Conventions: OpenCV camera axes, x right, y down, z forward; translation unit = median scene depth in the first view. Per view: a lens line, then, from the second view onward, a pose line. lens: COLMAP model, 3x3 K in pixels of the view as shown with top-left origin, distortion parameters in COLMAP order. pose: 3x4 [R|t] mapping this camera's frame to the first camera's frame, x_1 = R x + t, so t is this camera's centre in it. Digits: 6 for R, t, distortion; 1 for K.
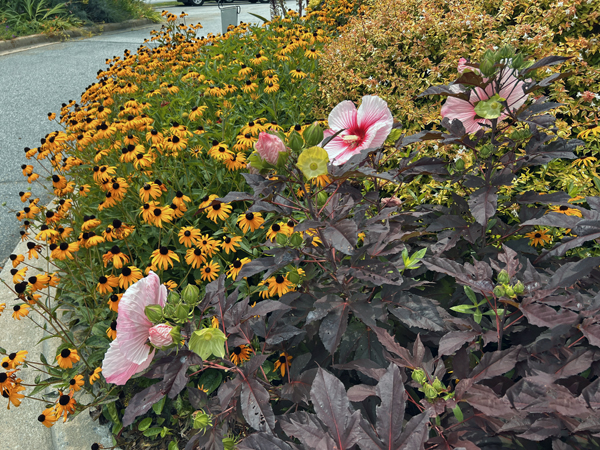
lens RADIAL K [[454.6, 0, 300.0], [0, 454.6, 225.0], [0, 0, 1]] dist [0.022644, -0.030309]
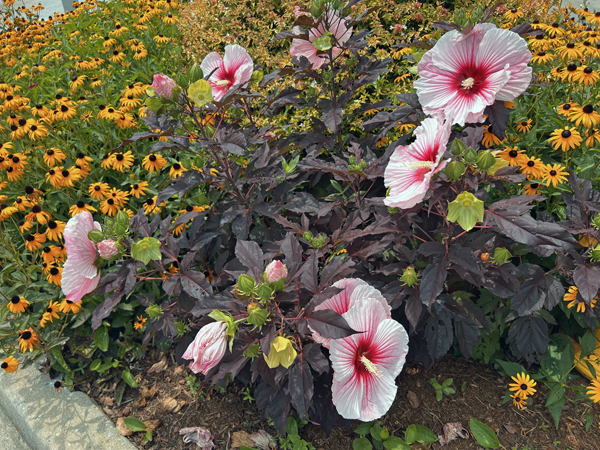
lens RADIAL K [[454.6, 0, 300.0], [0, 454.6, 225.0], [0, 0, 1]] dist [0.022644, -0.030309]
pose [[0.950714, -0.209418, 0.228663, -0.044253], [0.195154, 0.977206, 0.083566, 0.105922], [-0.240951, -0.034823, 0.969912, -0.213099]]
